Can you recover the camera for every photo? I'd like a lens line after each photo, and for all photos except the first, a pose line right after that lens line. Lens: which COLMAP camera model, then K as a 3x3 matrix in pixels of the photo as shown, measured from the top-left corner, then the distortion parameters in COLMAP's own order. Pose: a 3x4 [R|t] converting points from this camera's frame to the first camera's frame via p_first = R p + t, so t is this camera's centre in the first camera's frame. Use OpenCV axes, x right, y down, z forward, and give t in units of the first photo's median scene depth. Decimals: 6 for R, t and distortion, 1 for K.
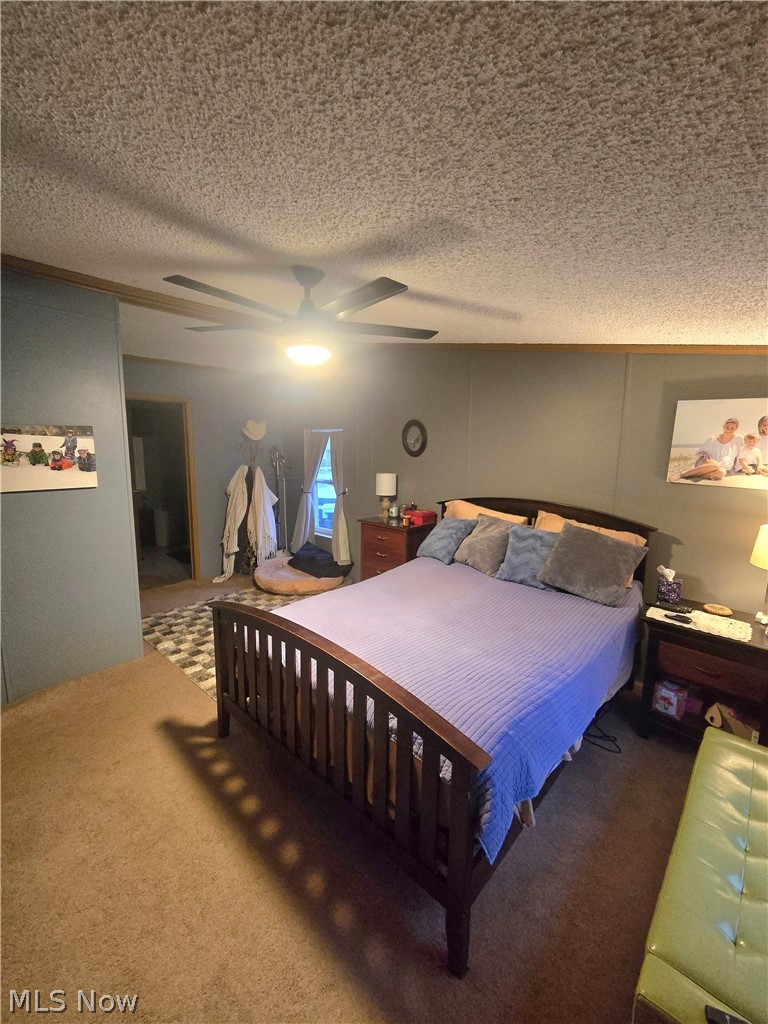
lens RADIAL K [[428.2, 0, 384.9], [0, 428.2, 510.6], [0, 0, 1]] dist [-0.004788, 0.002158]
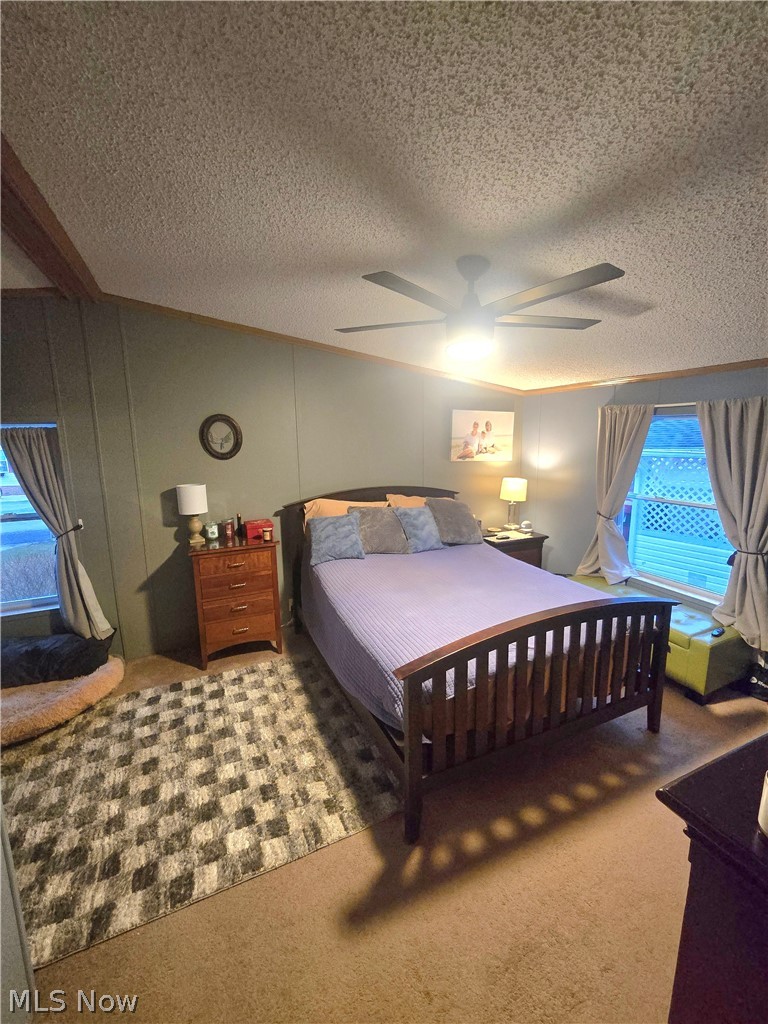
lens RADIAL K [[428.2, 0, 381.4], [0, 428.2, 514.0], [0, 0, 1]] dist [-0.004788, 0.002158]
pose [[0.377320, -0.187693, 0.906863, -0.935703], [0.161173, 0.977611, 0.135277, -0.140221], [-0.911950, 0.095119, 0.399123, 0.663468]]
